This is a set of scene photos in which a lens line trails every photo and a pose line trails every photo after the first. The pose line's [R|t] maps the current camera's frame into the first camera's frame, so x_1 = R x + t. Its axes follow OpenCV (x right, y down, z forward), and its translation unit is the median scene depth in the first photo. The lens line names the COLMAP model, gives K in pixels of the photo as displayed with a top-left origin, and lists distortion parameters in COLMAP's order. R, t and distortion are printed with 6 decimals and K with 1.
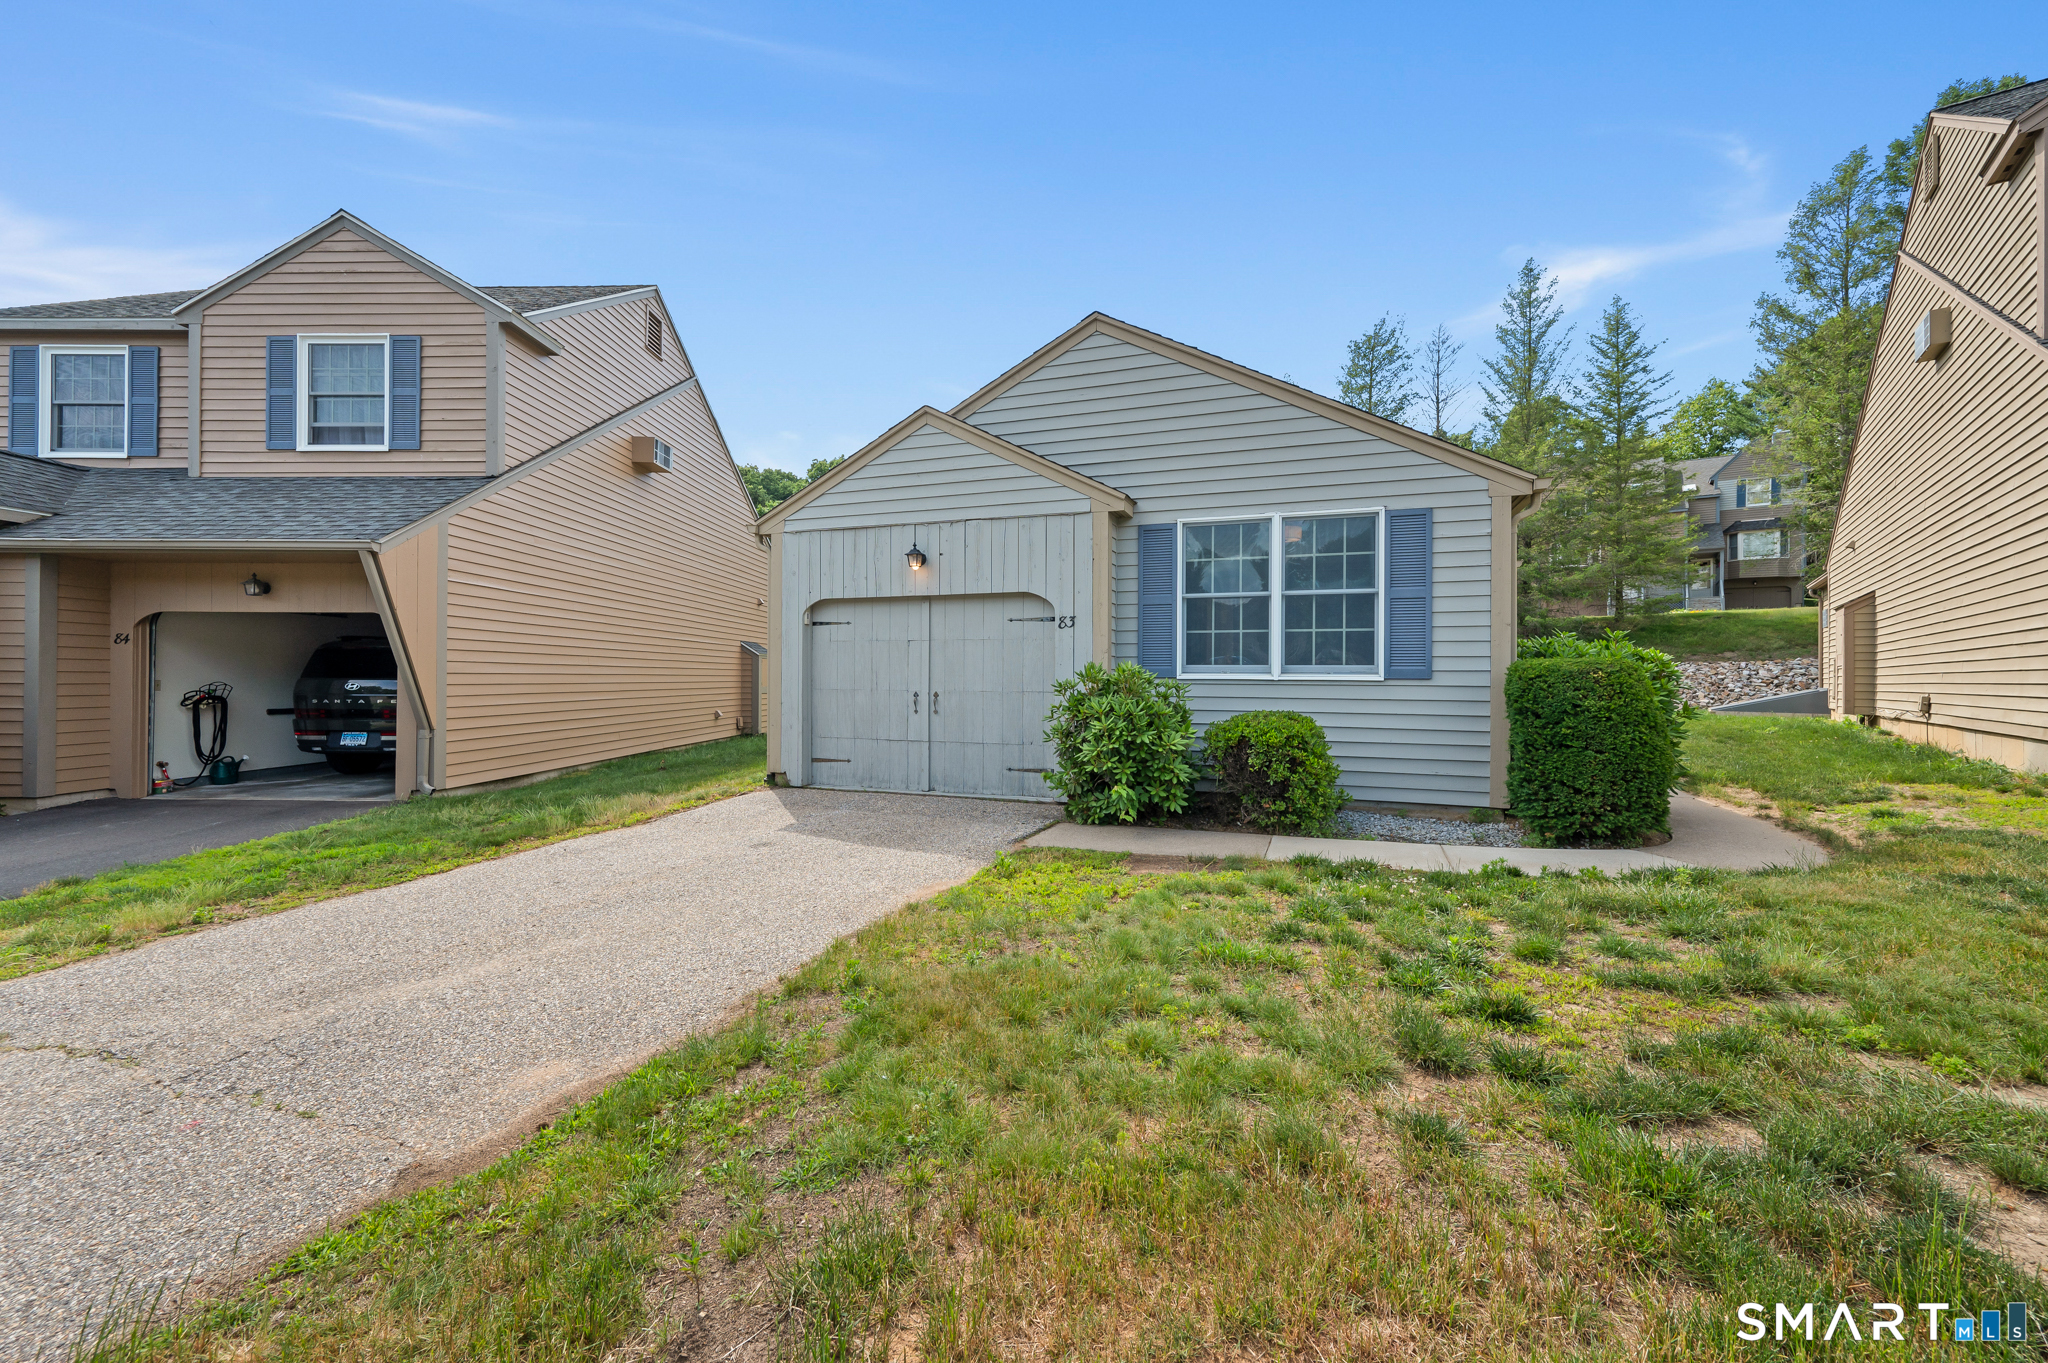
lens RADIAL K [[813.3, 0, 1022.5], [0, 813.3, 674.5], [0, 0, 1]] dist [-0.000420, -0.000120]
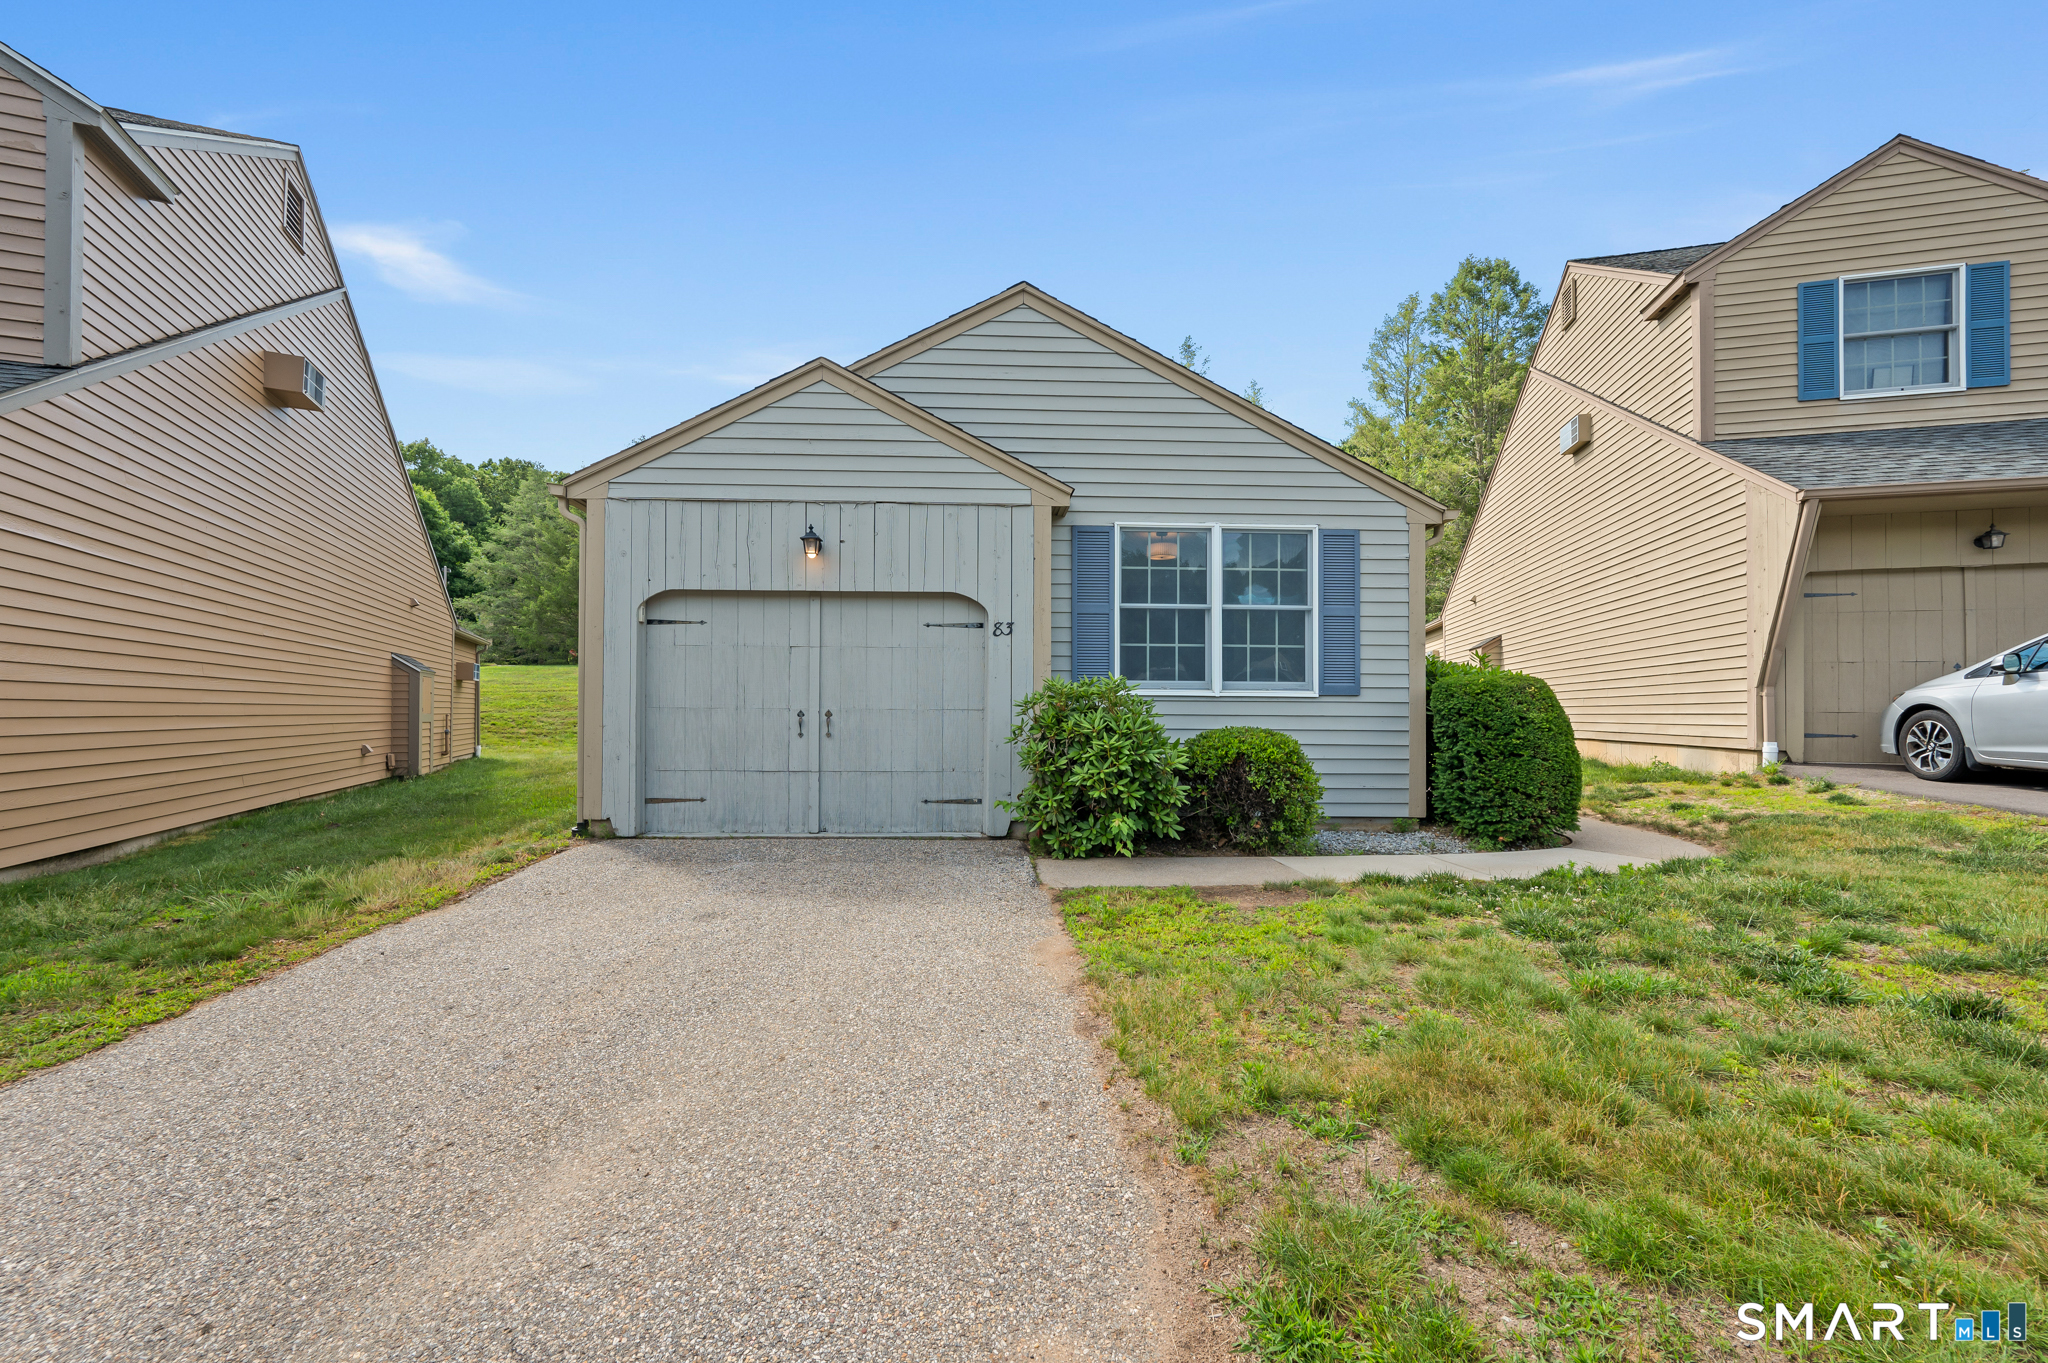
lens RADIAL K [[835.9, 0, 1014.4], [0, 835.9, 701.1], [0, 0, 1]] dist [-0.001094, -0.000027]
pose [[0.924953, 0.005043, 0.380049, -0.273257], [-0.002577, 0.999972, -0.006996, 0.018945], [-0.380074, 0.005491, 0.924940, 0.167703]]
